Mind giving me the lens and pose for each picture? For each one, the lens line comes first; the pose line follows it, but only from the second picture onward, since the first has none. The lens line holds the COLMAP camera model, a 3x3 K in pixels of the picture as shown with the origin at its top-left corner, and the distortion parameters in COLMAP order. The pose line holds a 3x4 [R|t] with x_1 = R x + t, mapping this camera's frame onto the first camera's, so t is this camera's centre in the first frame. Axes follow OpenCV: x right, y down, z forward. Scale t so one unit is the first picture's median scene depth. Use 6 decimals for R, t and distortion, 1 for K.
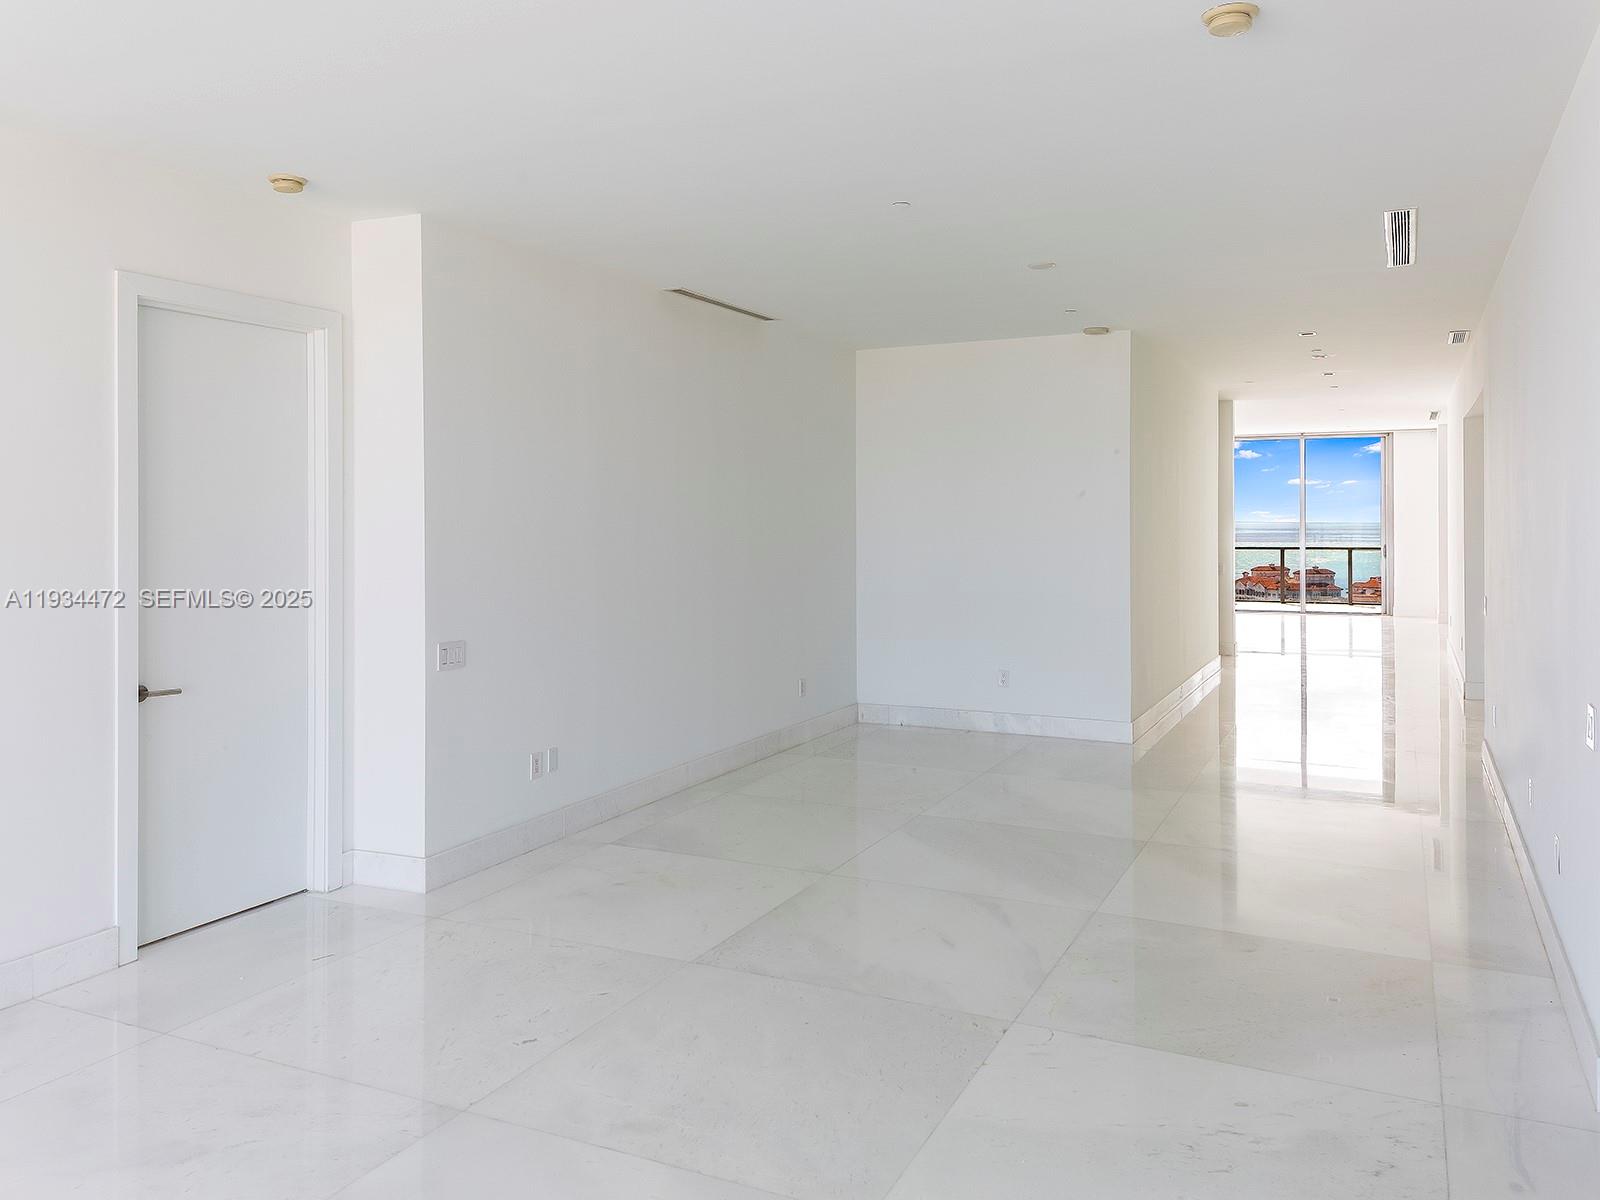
lens RADIAL K [[1249.6, 0, 827.3], [0, 1249.6, 599.1], [0, 0, 1]] dist [0.044948, -0.005419]
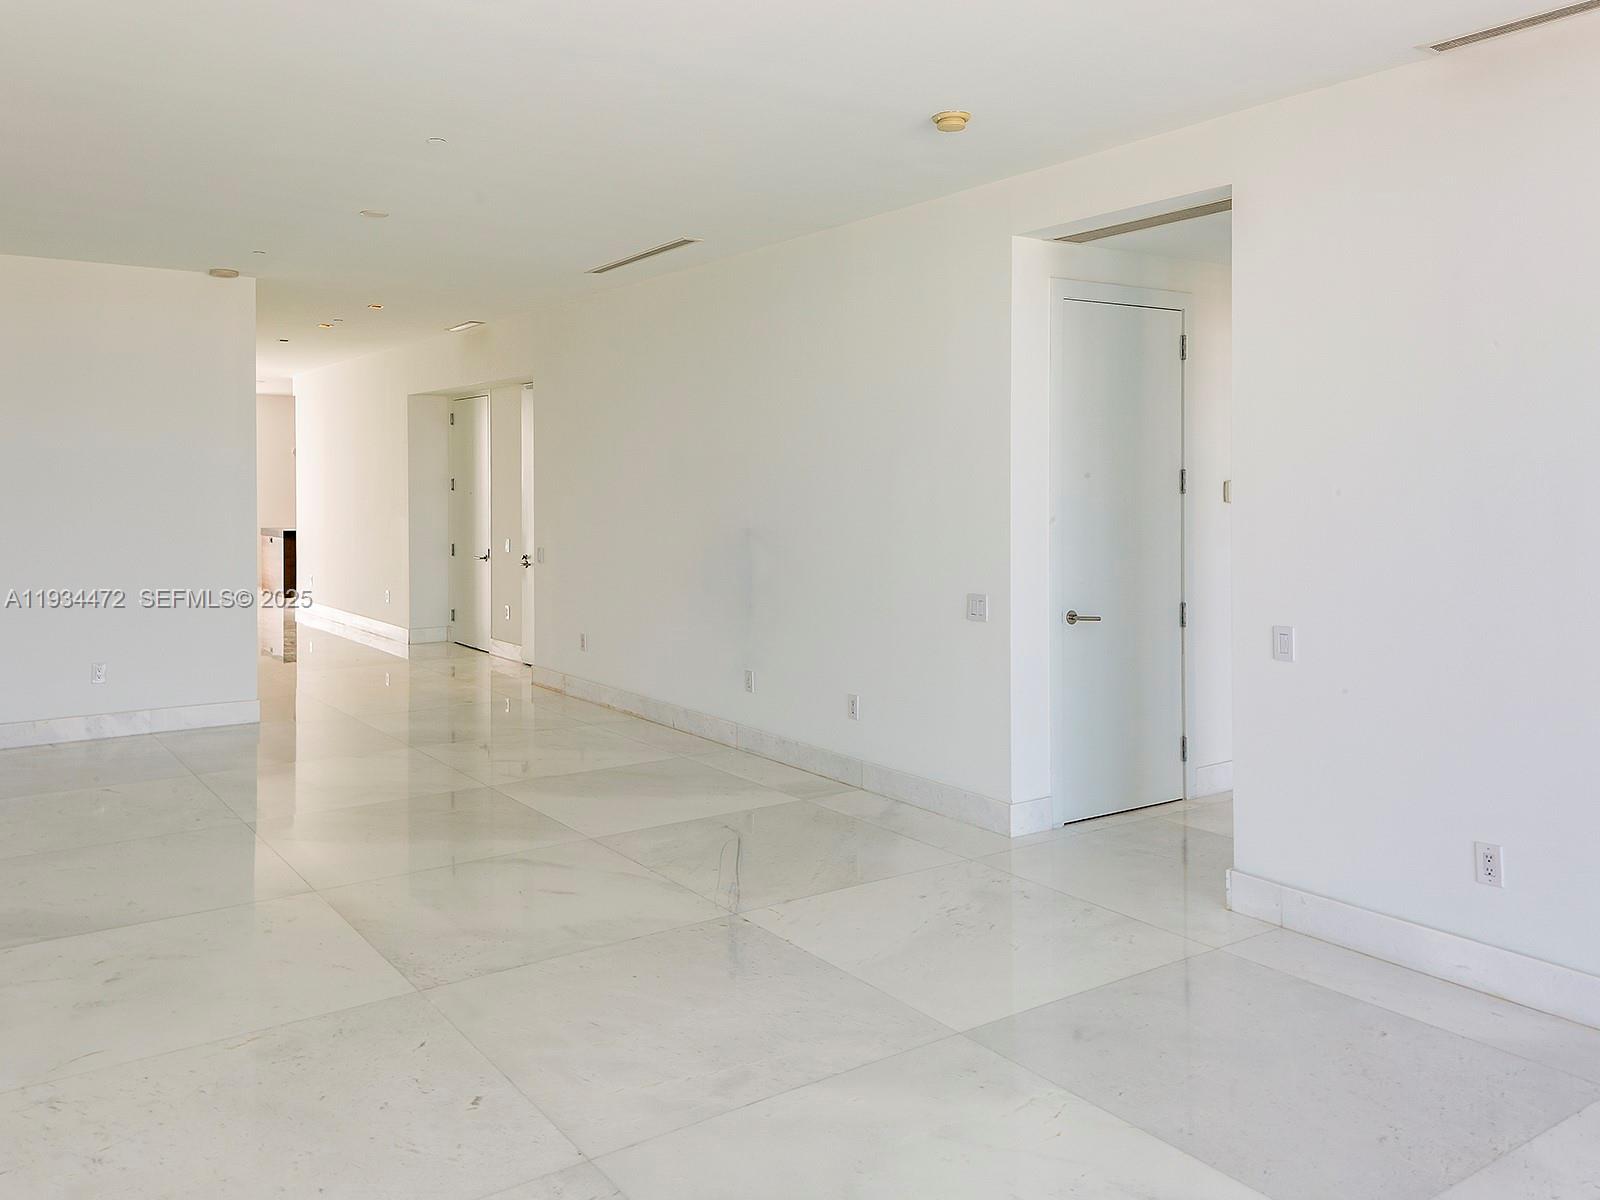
lens RADIAL K [[1249.6, 0, 827.3], [0, 1249.6, 599.1], [0, 0, 1]] dist [0.044948, -0.005419]
pose [[0.484522, -0.088265, 0.870315, -0.386618], [0.064622, 0.995790, 0.065014, -0.010046], [-0.872389, 0.024740, 0.488185, 0.177028]]
